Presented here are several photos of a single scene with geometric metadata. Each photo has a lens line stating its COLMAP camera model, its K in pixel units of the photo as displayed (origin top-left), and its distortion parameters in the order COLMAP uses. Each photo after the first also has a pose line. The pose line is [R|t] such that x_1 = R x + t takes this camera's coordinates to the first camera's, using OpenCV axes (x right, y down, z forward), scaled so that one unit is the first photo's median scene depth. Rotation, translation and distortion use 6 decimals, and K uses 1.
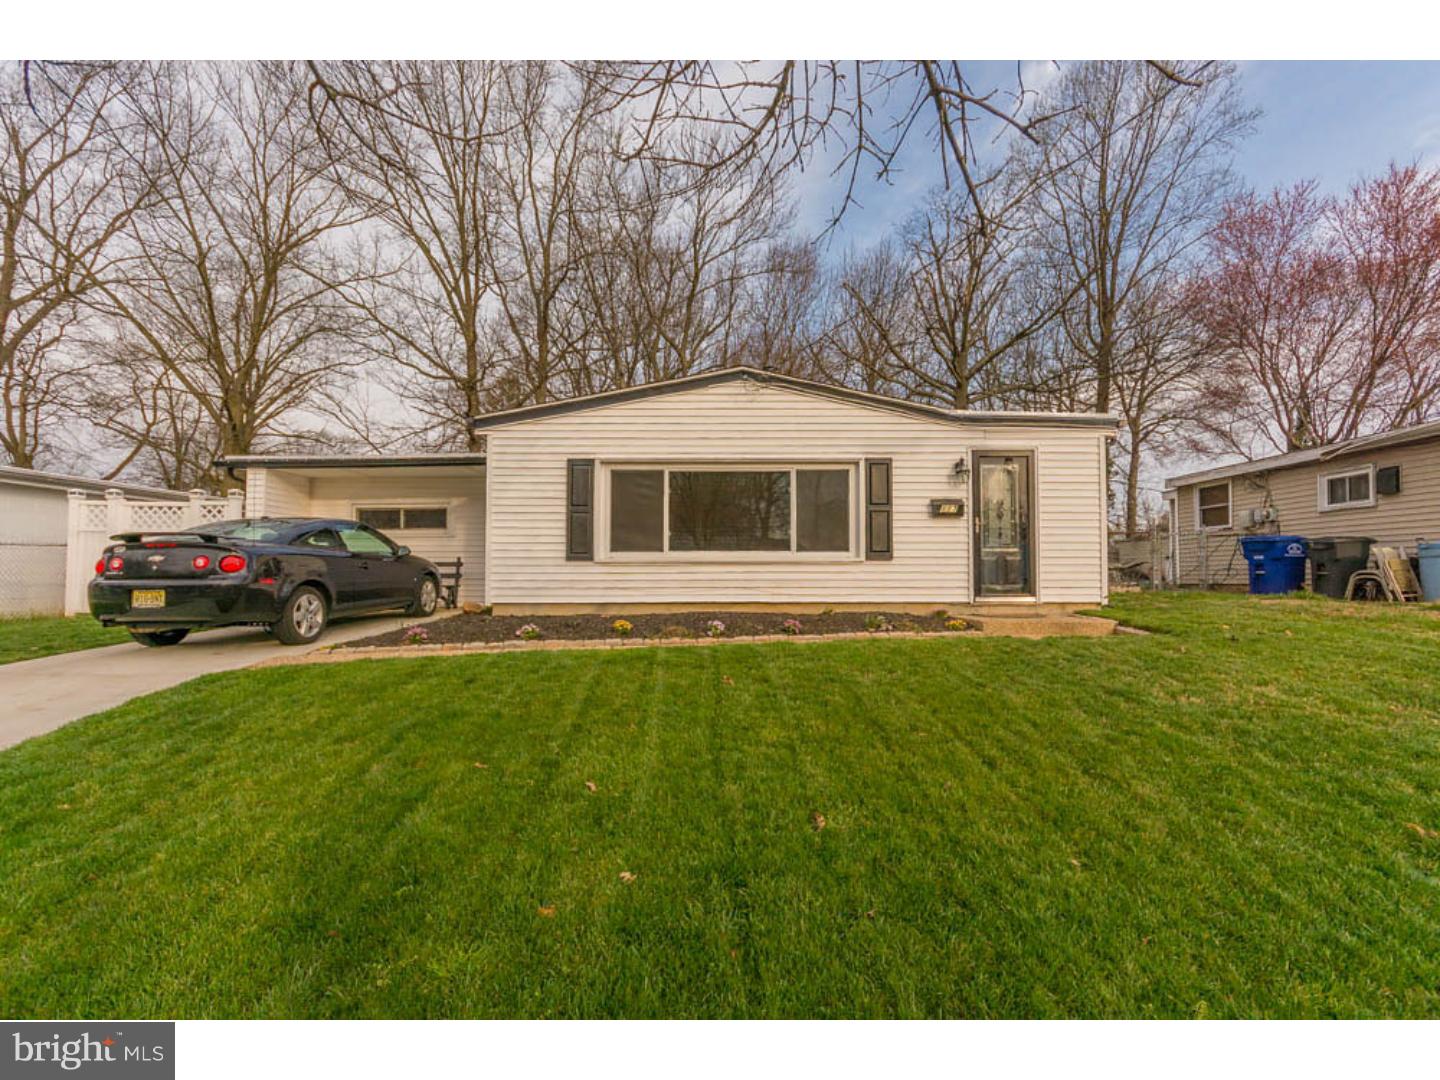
lens RADIAL K [[654.8, 0, 724.8], [0, 654.8, 579.5], [0, 0, 1]] dist [0.000562, 0.000045]
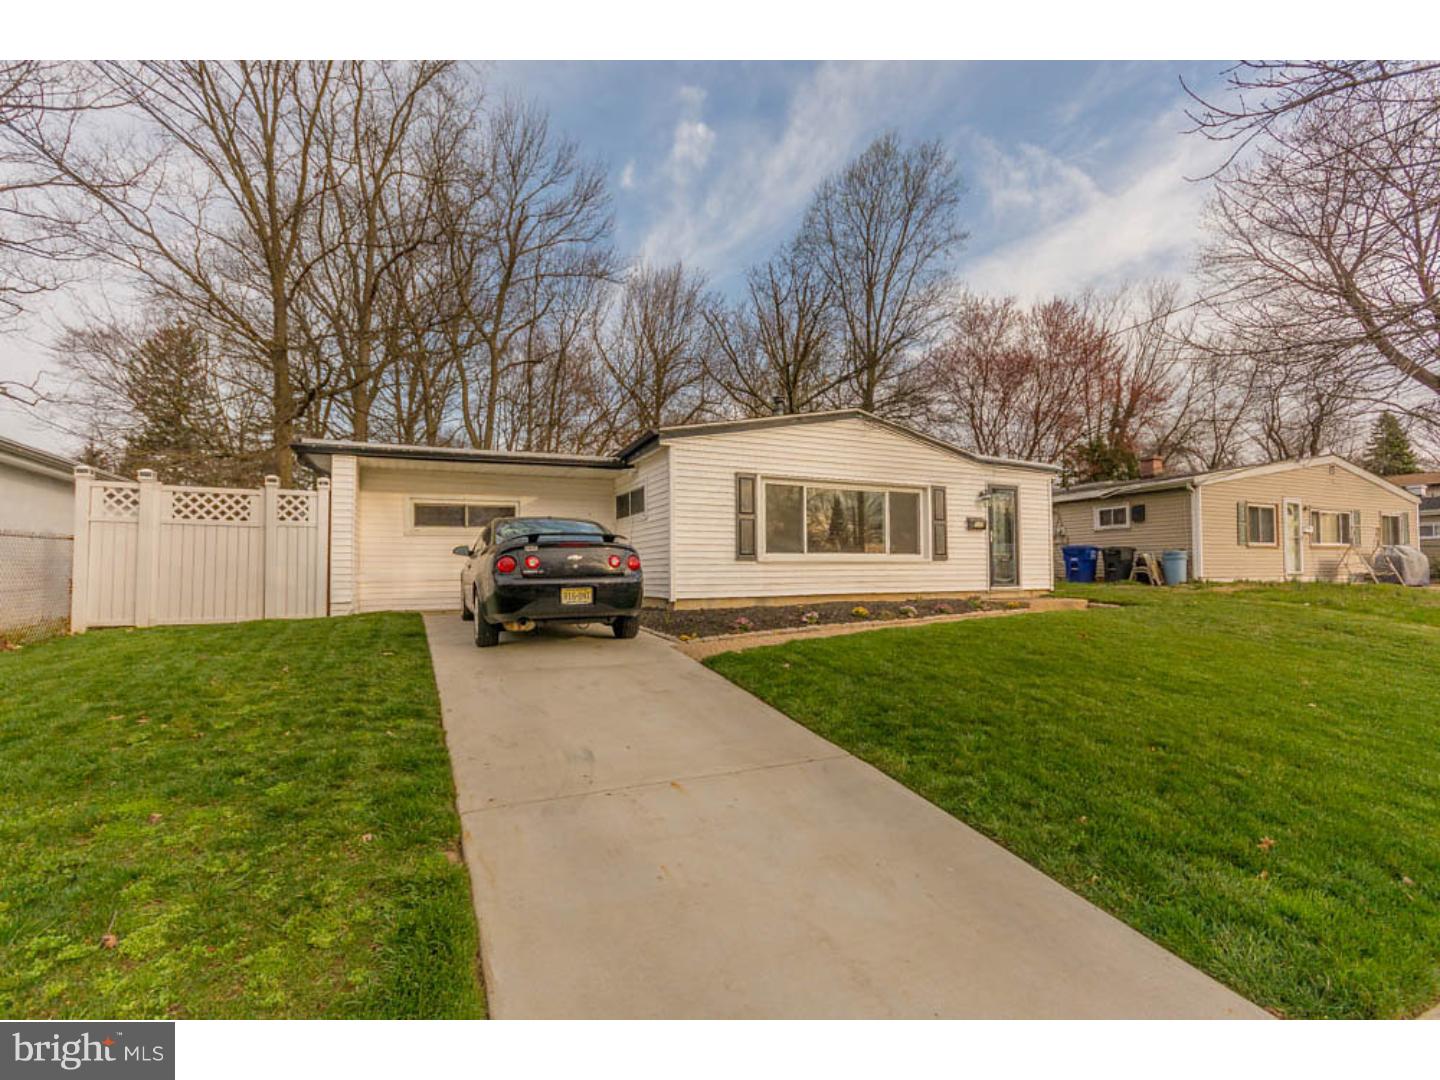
lens RADIAL K [[684.5, 0, 722.4], [0, 684.5, 559.9], [0, 0, 1]] dist [-0.003557, -0.000491]
pose [[0.890306, 0.002792, 0.455354, -0.810021], [0.011339, 0.999535, -0.028297, 0.003902], [-0.455221, 0.030356, 0.889861, -0.058255]]
